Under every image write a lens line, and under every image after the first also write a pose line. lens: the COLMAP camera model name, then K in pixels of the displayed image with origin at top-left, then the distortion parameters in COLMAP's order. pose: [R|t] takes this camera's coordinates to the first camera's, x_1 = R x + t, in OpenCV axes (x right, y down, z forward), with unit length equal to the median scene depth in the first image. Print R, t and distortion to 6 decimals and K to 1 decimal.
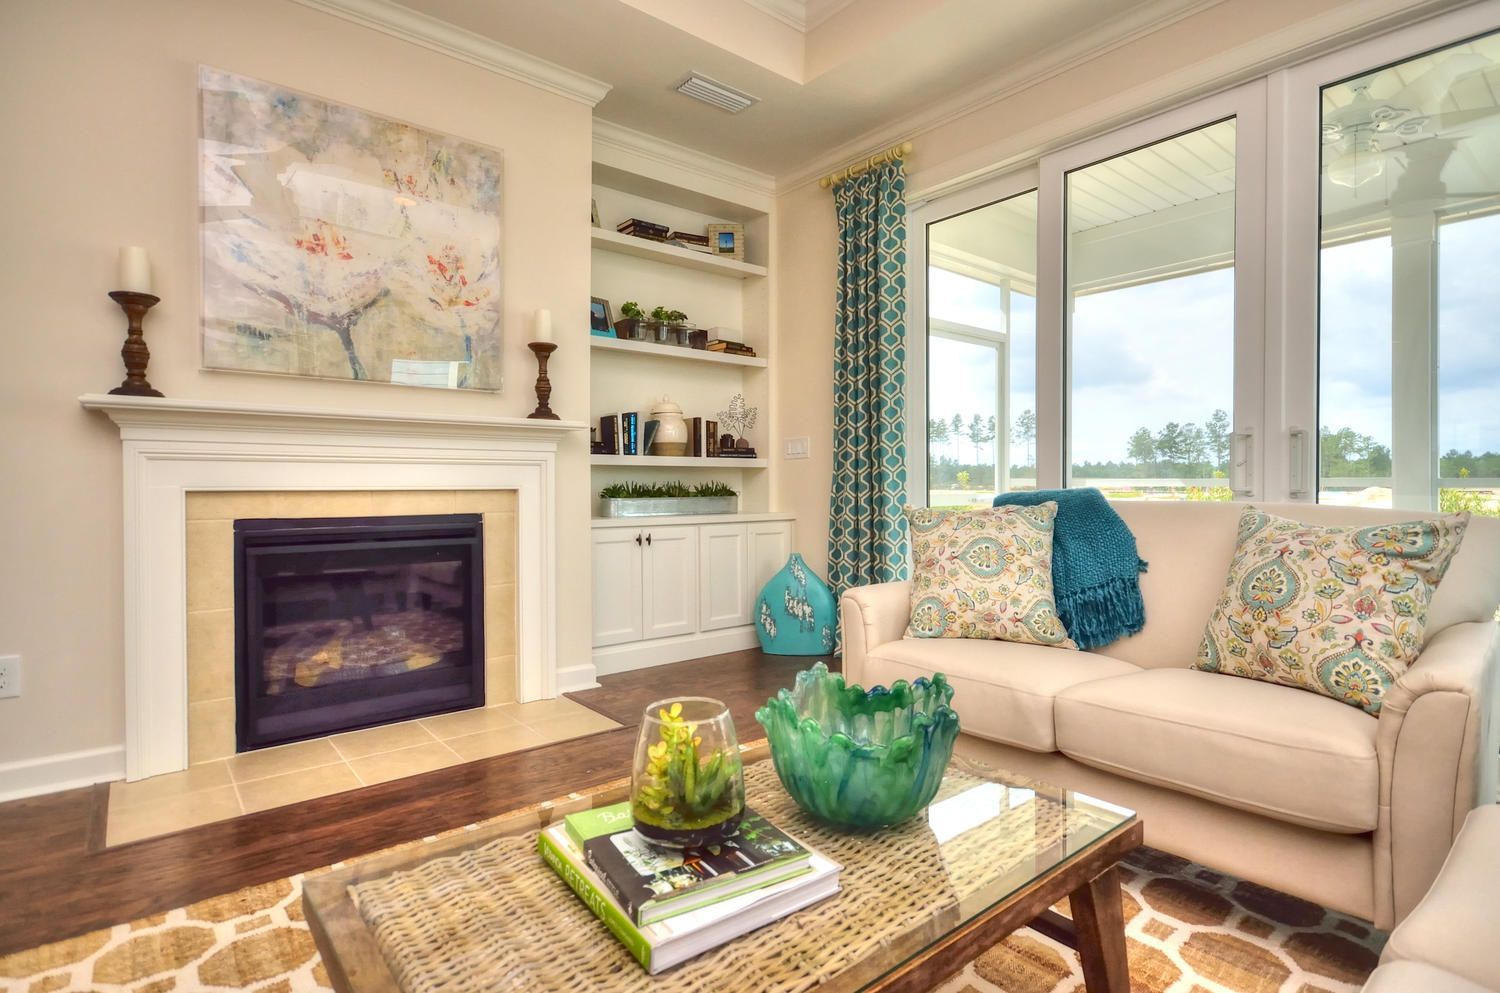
lens RADIAL K [[642.6, 0, 750.0], [0, 642.6, 496.5], [0, 0, 1]] dist [0.008502, 0.000167]
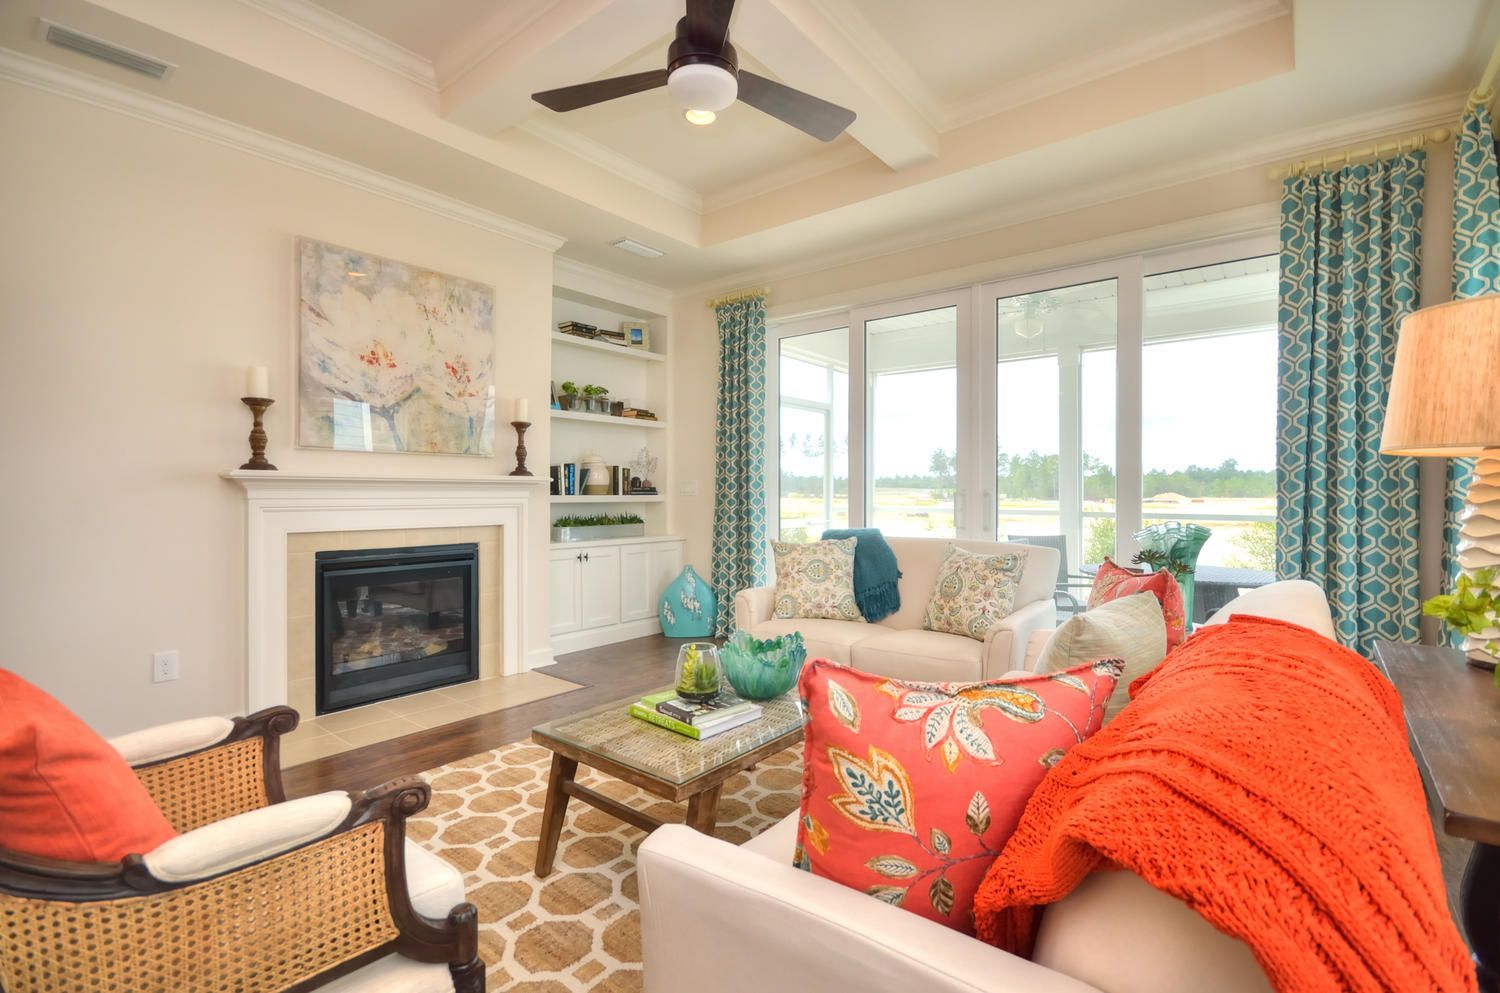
lens RADIAL K [[584.1, 0, 722.0], [0, 584.1, 494.5], [0, 0, 1]] dist [-0.000434, 0.000031]
pose [[0.981629, 0.007907, 0.190636, -0.140050], [-0.005248, 0.999882, -0.014450, -0.065445], [-0.190728, 0.013184, 0.981554, -0.373165]]
